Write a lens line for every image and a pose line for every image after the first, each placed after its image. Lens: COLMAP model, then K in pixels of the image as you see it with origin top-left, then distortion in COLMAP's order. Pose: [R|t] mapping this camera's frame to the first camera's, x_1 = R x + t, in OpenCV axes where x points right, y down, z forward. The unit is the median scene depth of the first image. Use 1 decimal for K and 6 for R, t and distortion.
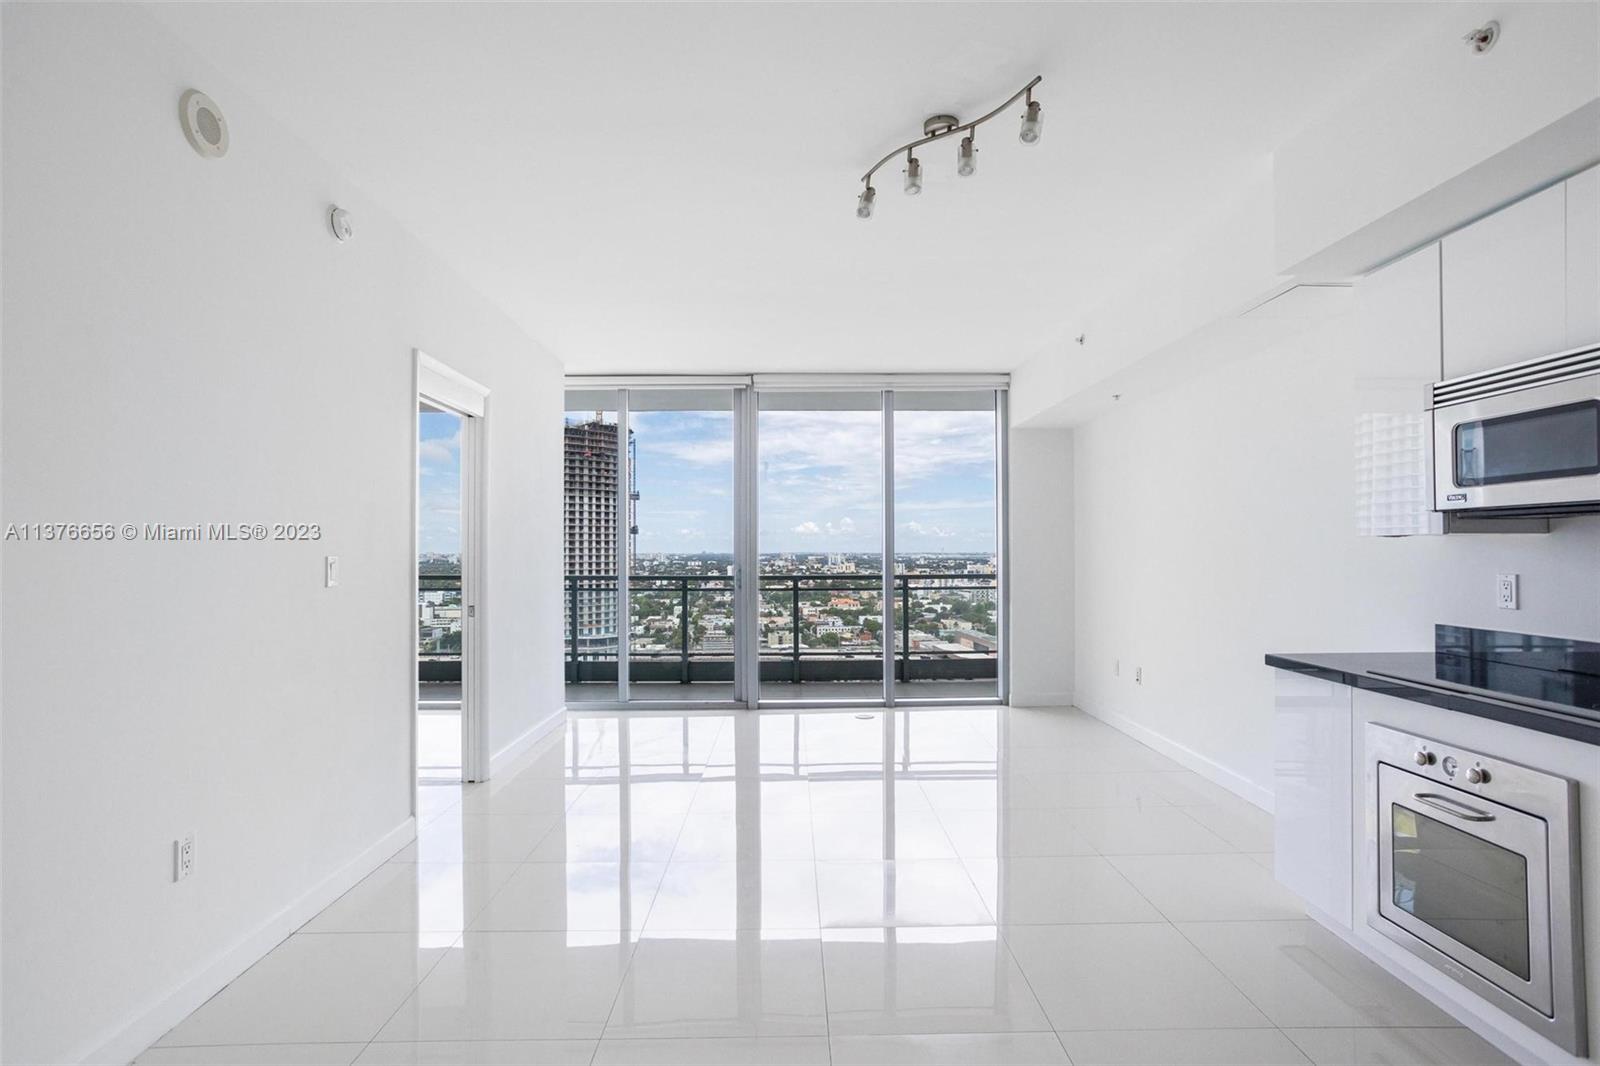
lens RADIAL K [[818.7, 0, 796.6], [0, 818.7, 538.2], [0, 0, 1]] dist [-0.059716, 0.052162]
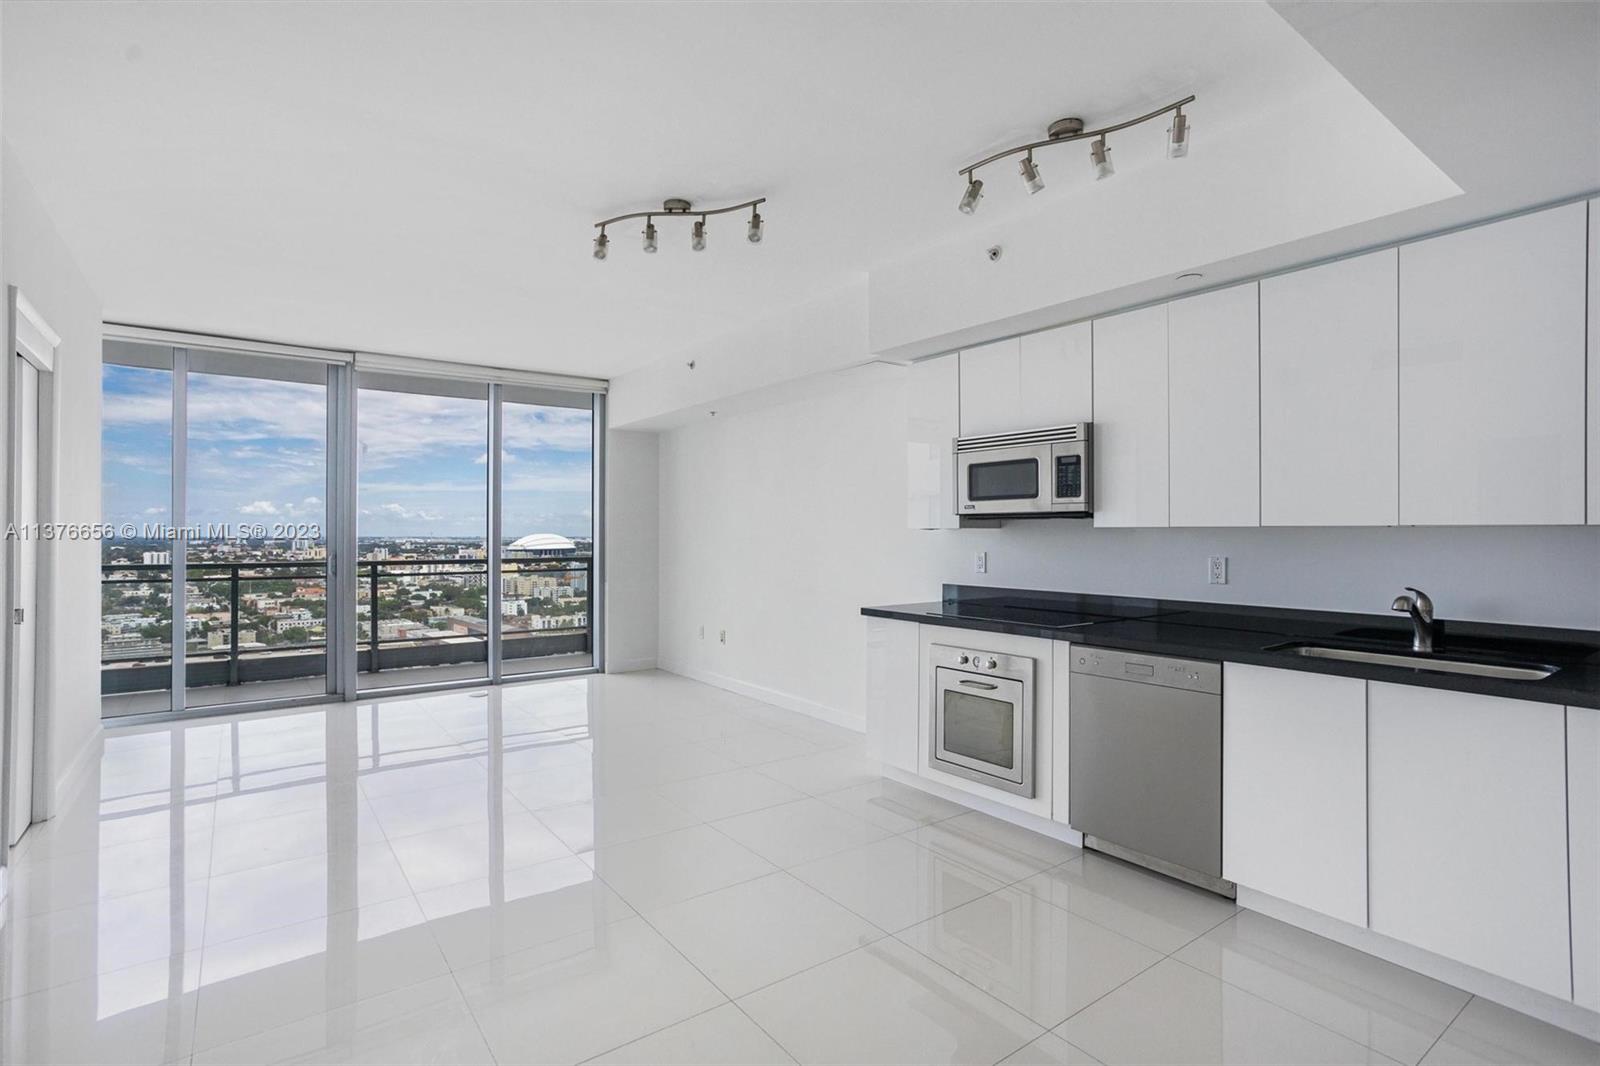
lens RADIAL K [[794.2, 0, 798.5], [0, 794.2, 522.1], [0, 0, 1]] dist [-0.044099, 0.035503]
pose [[0.813693, 0.012888, 0.581152, -0.163054], [-0.012162, 0.999913, -0.005146, -0.002235], [-0.581168, -0.002881, 0.813779, -0.055446]]
